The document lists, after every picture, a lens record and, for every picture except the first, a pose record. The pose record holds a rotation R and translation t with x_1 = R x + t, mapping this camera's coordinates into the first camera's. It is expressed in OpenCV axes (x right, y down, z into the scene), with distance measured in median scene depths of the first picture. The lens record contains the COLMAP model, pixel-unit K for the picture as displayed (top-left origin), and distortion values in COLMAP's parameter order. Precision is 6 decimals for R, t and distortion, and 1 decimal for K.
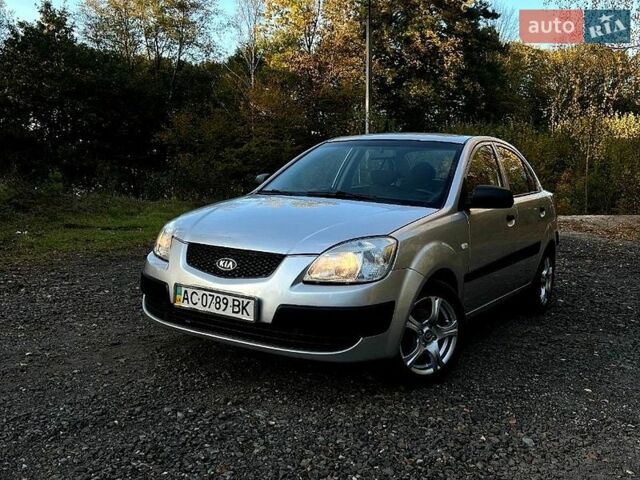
lens RADIAL K [[633.8, 0, 320.0], [0, 633.8, 240.0], [0, 0, 1]] dist [0.130039, -0.346106]
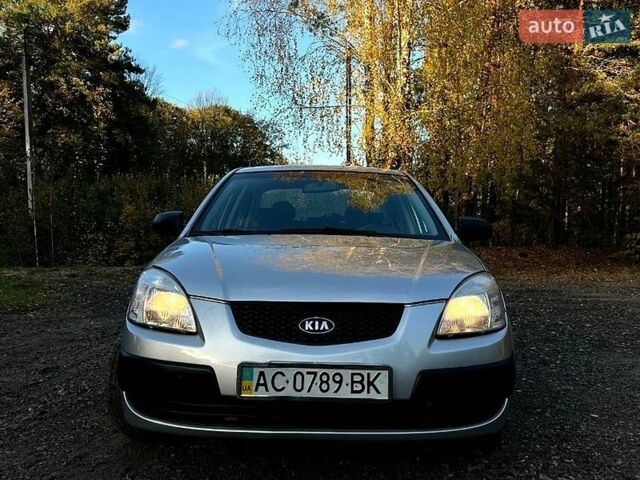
lens RADIAL K [[633.8, 0, 320.0], [0, 633.8, 240.0], [0, 0, 1]] dist [0.130039, -0.346106]
pose [[0.843859, -0.031913, 0.535615, -0.513129], [0.076875, 0.995122, -0.061825, -0.012610], [-0.531029, 0.093347, 0.842196, 0.389307]]
